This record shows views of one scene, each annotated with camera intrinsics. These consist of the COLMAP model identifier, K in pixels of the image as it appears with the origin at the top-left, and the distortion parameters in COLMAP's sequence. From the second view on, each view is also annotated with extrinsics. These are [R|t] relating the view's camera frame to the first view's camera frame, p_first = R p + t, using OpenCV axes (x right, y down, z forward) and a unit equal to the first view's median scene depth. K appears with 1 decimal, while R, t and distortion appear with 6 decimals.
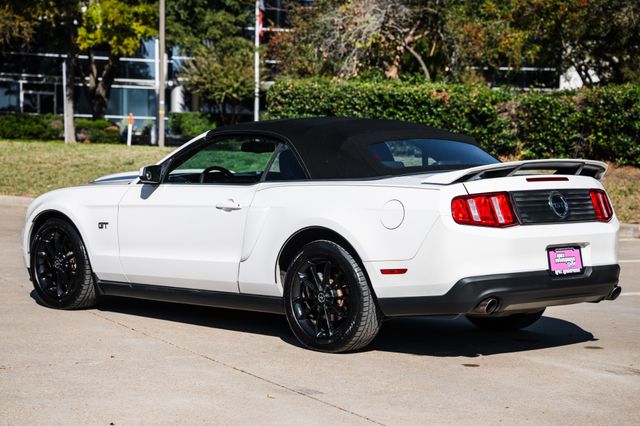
lens RADIAL K [[1446.0, 0, 293.7], [0, 1446.0, 245.0], [0, 0, 1]] dist [0.441655, 0.771980]
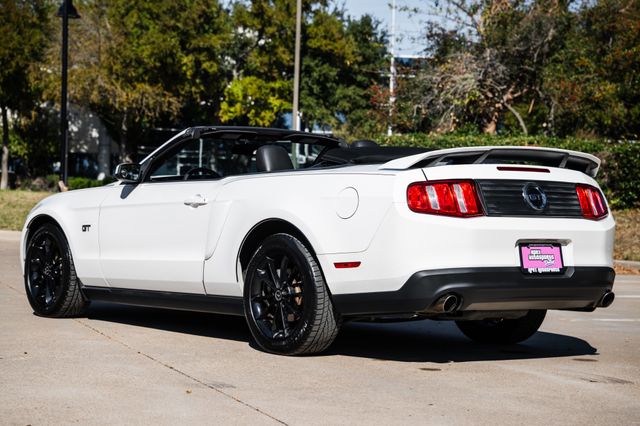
lens RADIAL K [[1358.9, 0, 268.5], [0, 1358.9, 213.0], [0, 0, 1]] dist [0.462381, 0.068904]
pose [[0.993872, 0.010422, -0.110047, 0.103110], [-0.017698, 0.997706, -0.065348, 0.038697], [0.109113, 0.066895, 0.991776, 0.122622]]
